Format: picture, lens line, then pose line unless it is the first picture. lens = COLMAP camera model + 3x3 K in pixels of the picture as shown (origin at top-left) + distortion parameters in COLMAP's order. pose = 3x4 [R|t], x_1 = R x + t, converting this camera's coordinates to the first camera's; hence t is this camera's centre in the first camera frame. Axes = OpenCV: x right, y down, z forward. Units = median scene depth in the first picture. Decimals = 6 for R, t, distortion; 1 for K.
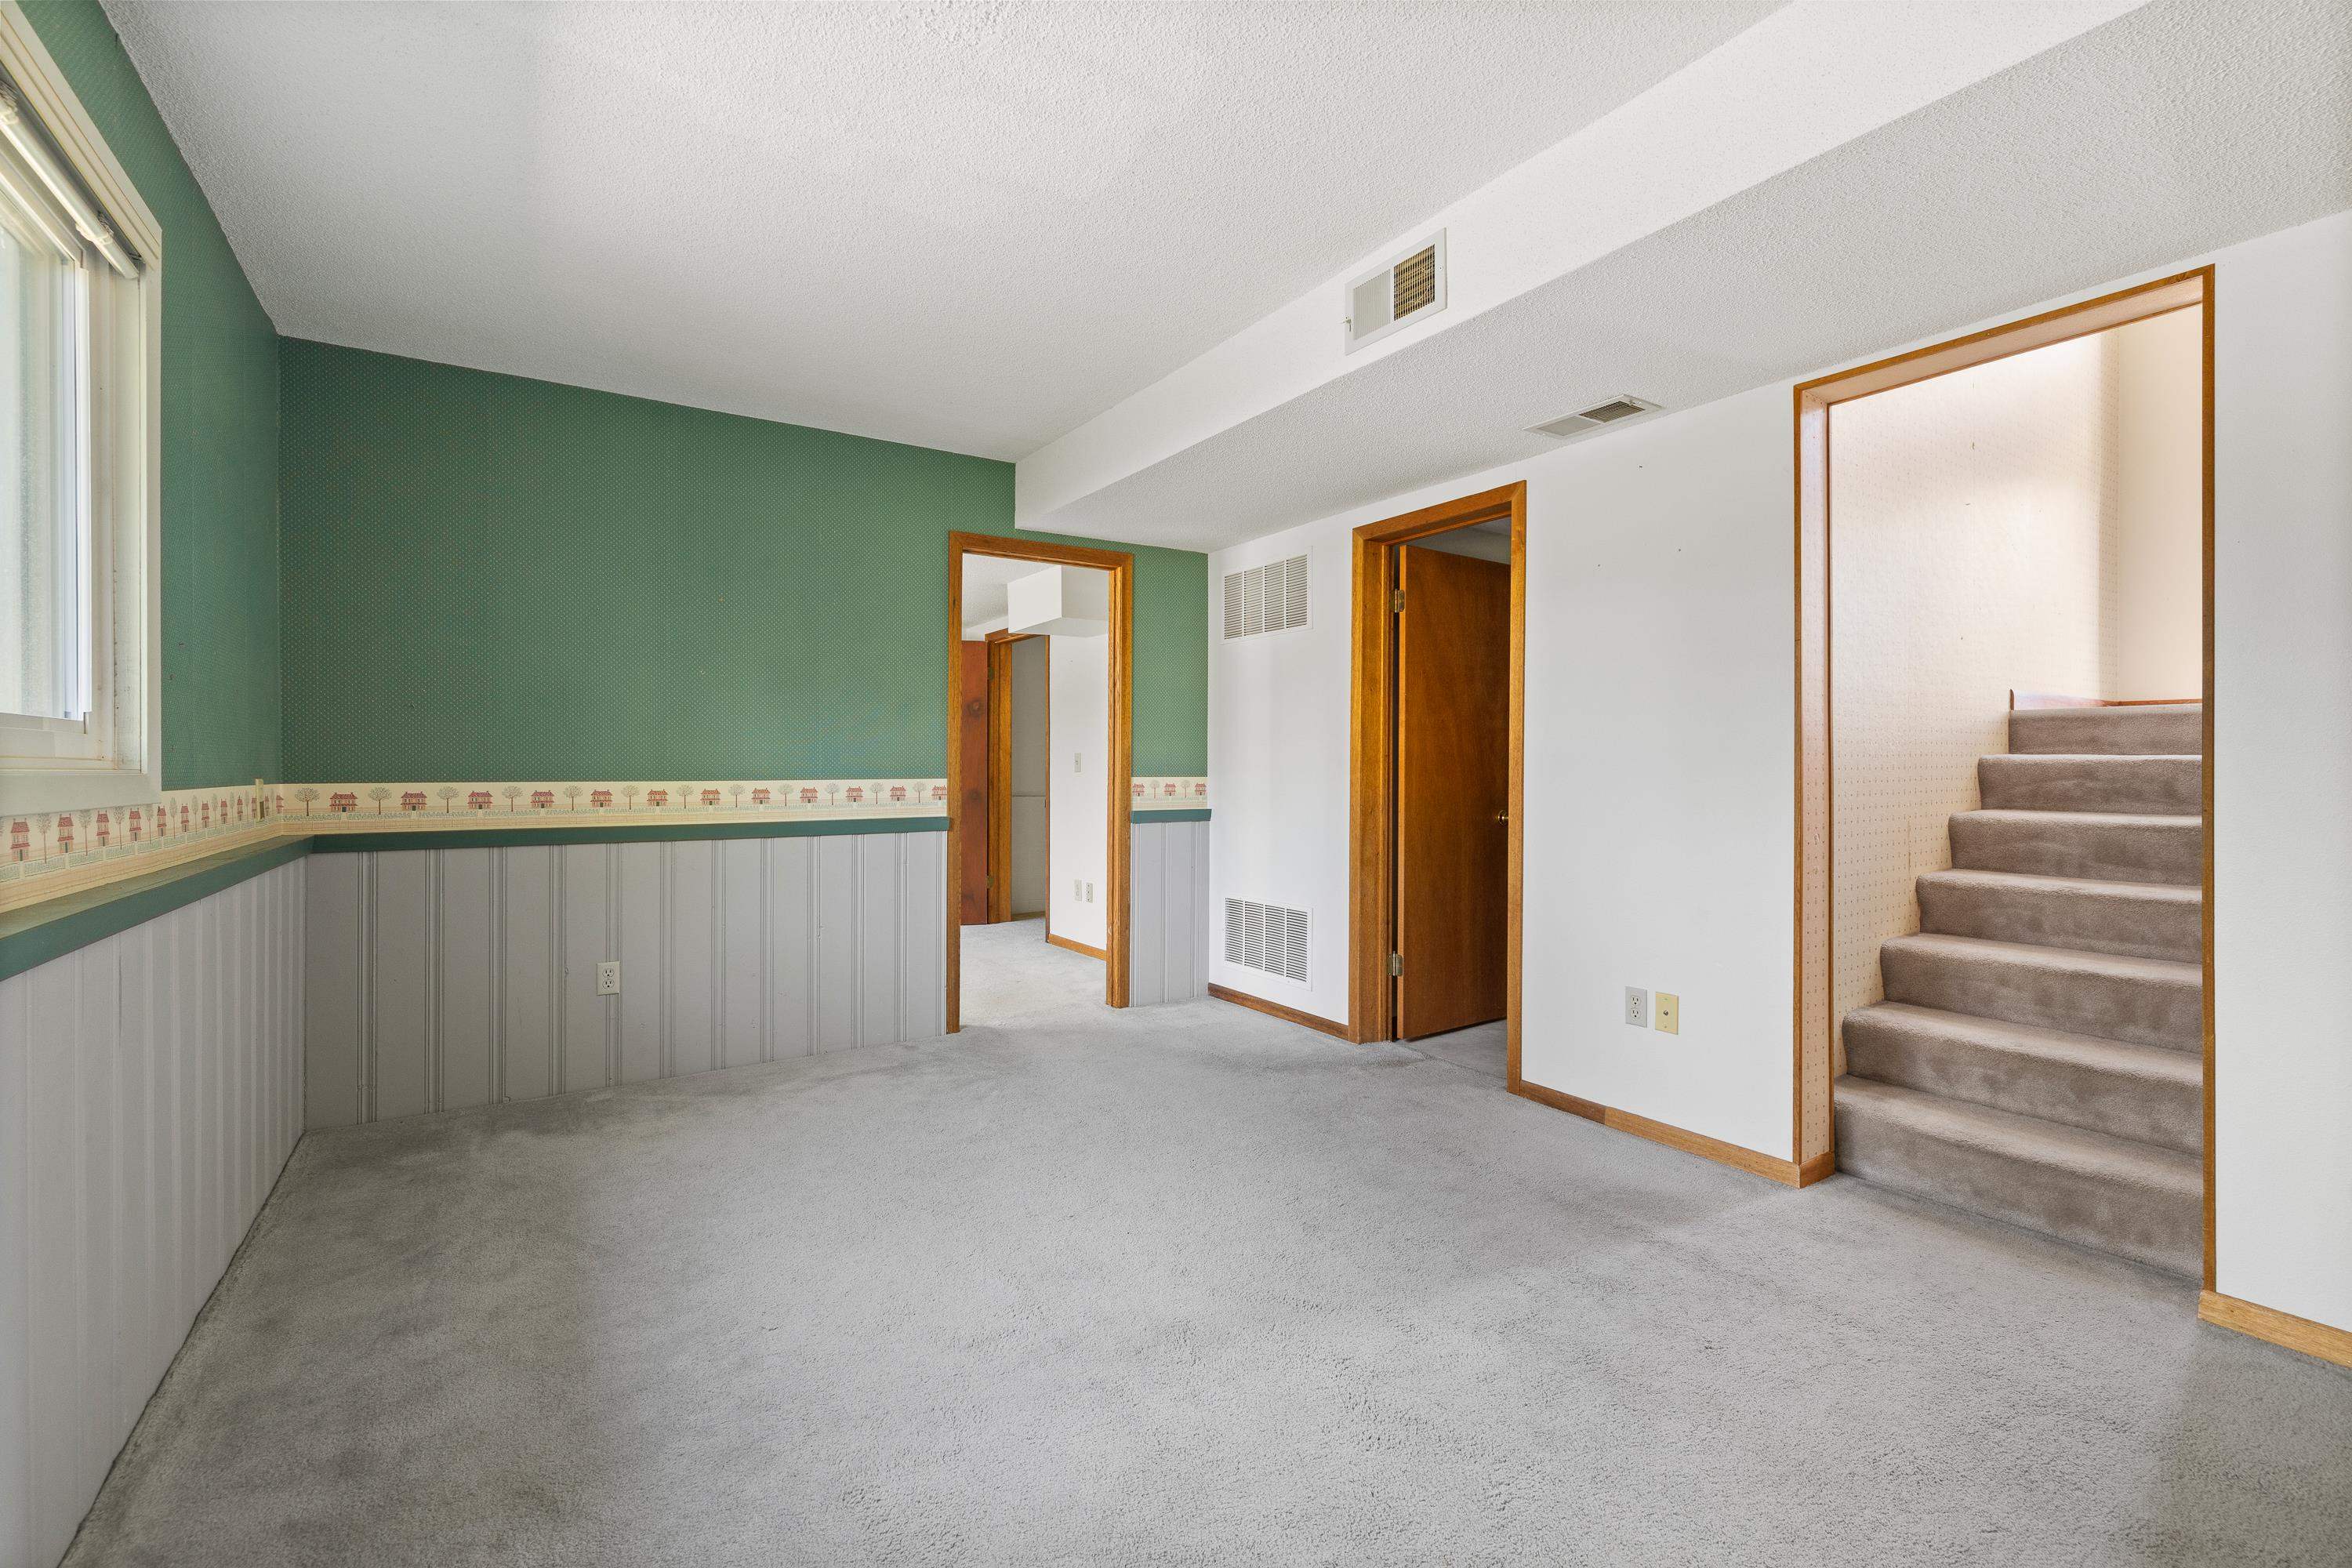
lens RADIAL K [[1019.9, 0, 1177.2], [0, 1019.9, 780.1], [0, 0, 1]] dist [-0.004250, 0.001211]
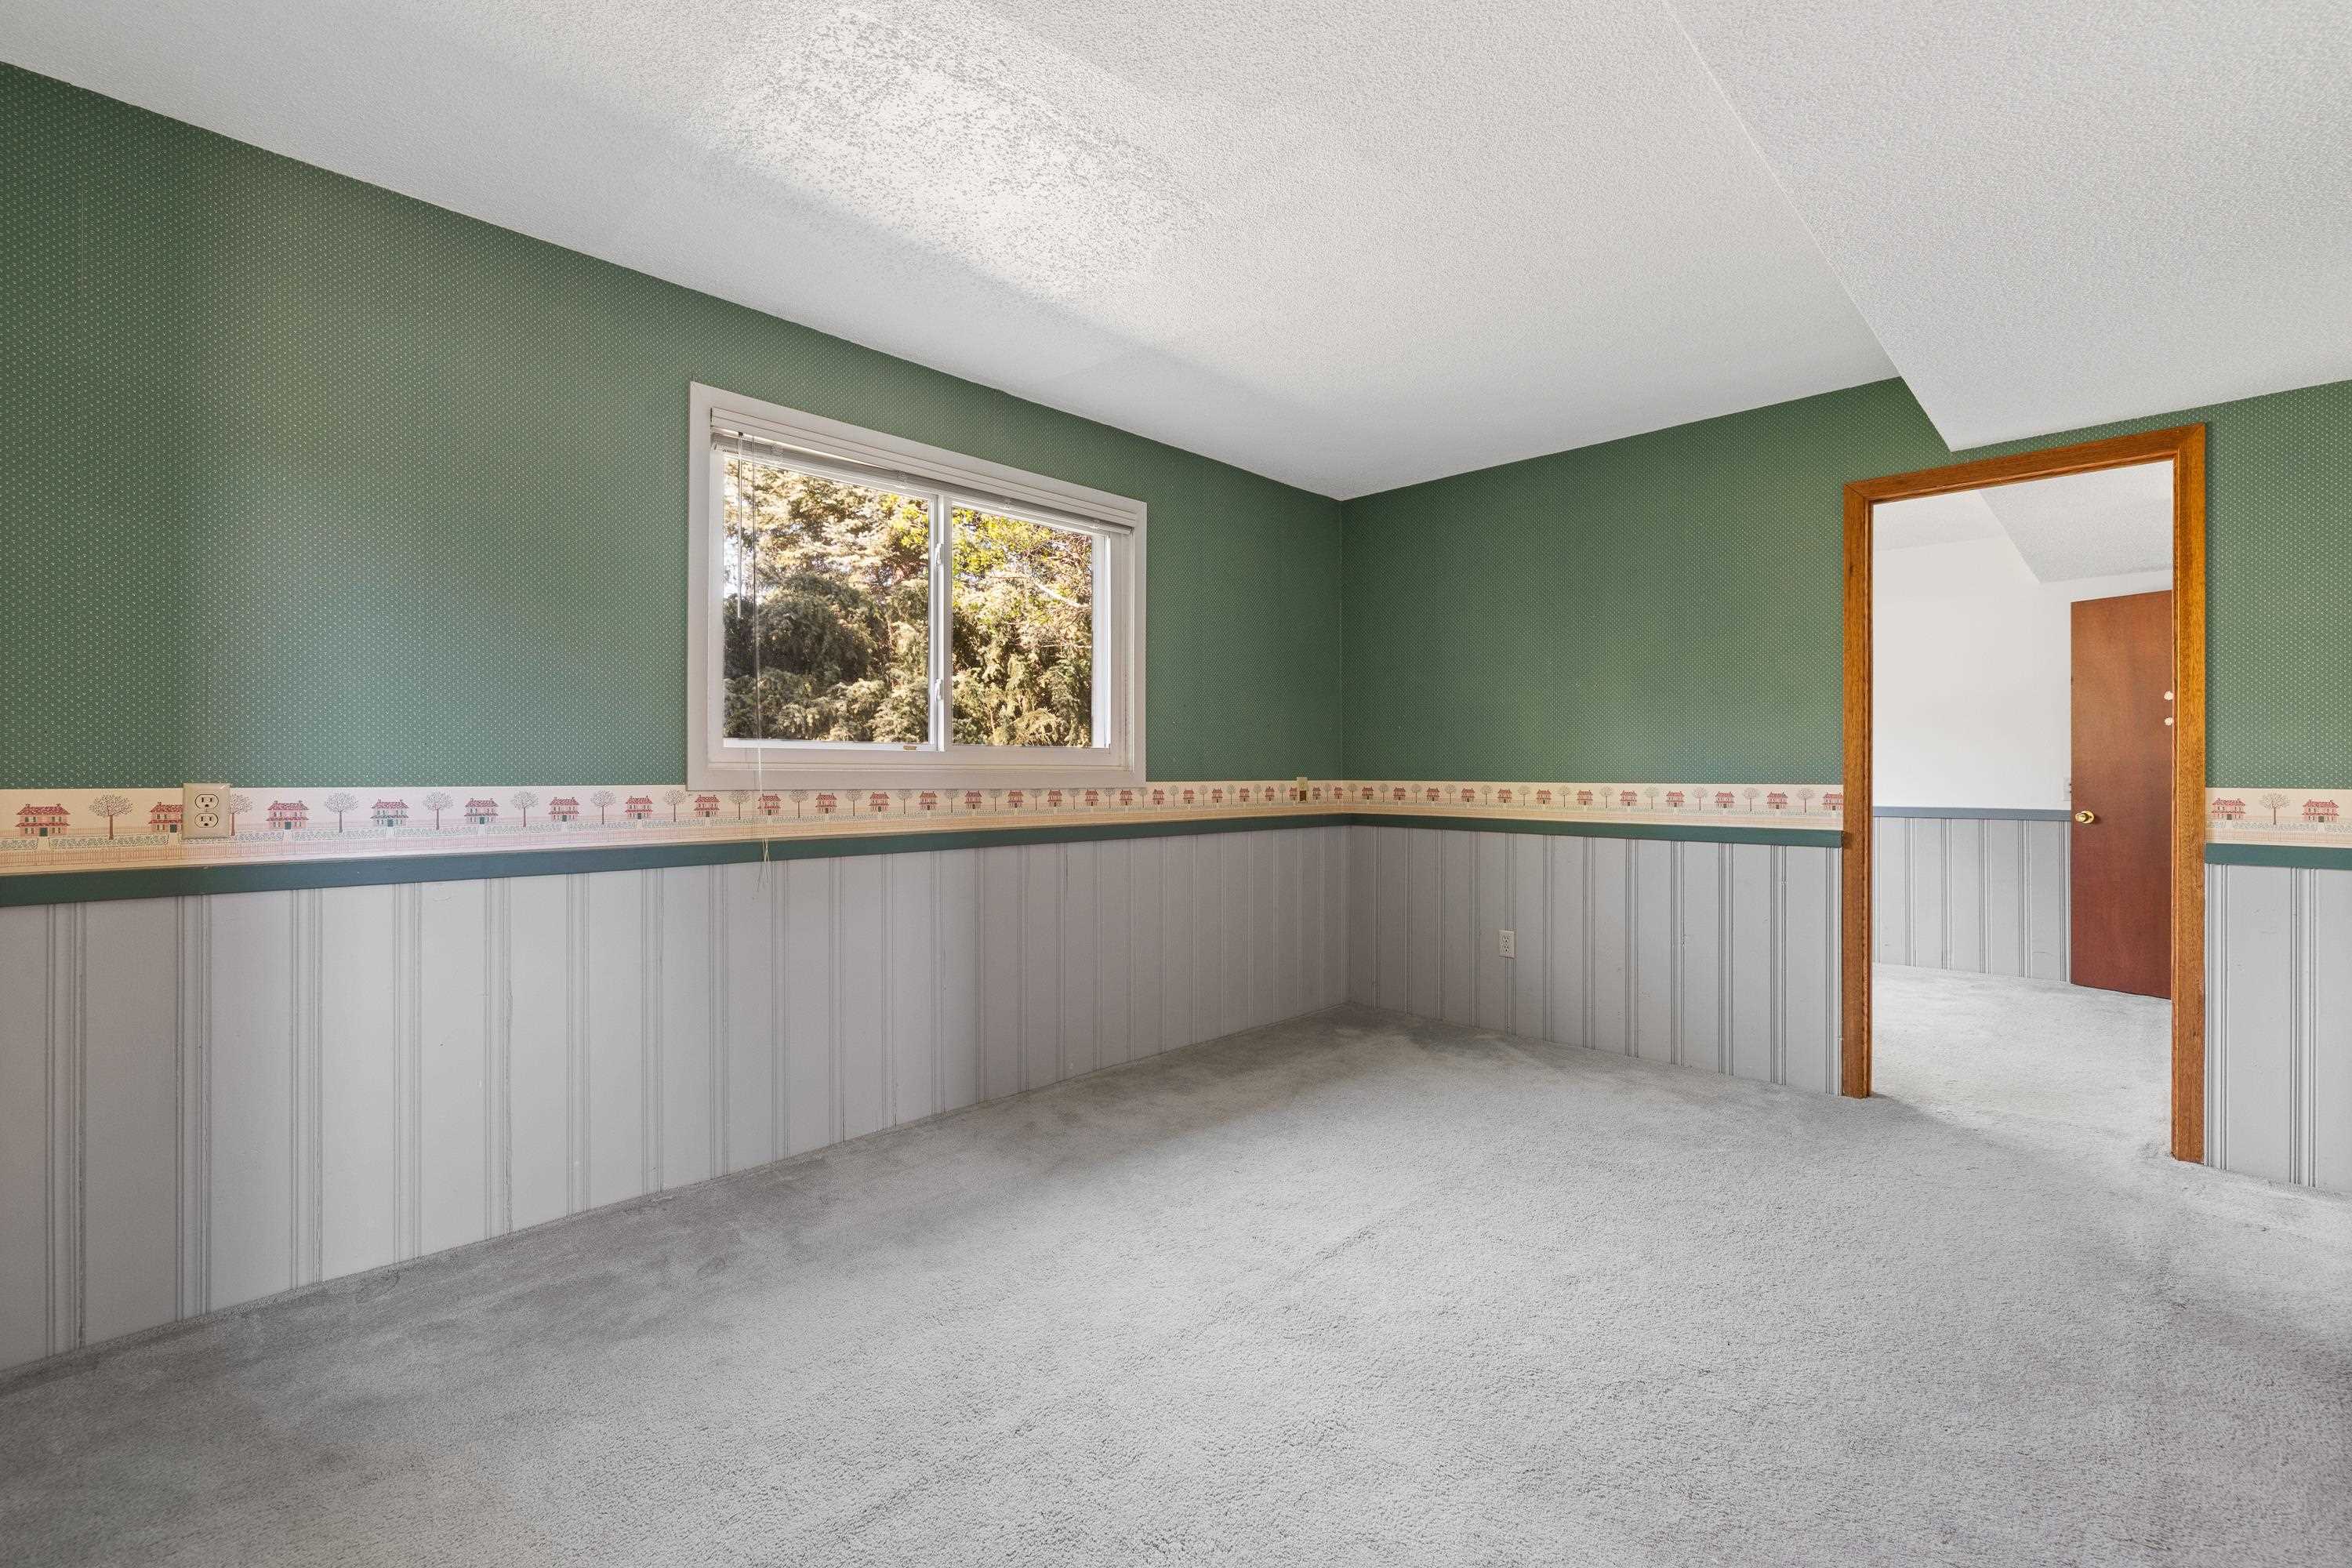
lens RADIAL K [[1019.9, 0, 1173.9], [0, 1019.9, 767.5], [0, 0, 1]] dist [-0.004250, 0.001211]
pose [[0.213987, -0.001044, -0.976836, 0.505853], [-0.013689, 0.999898, -0.004067, -0.005033], [0.976740, 0.014242, 0.213951, 0.321616]]
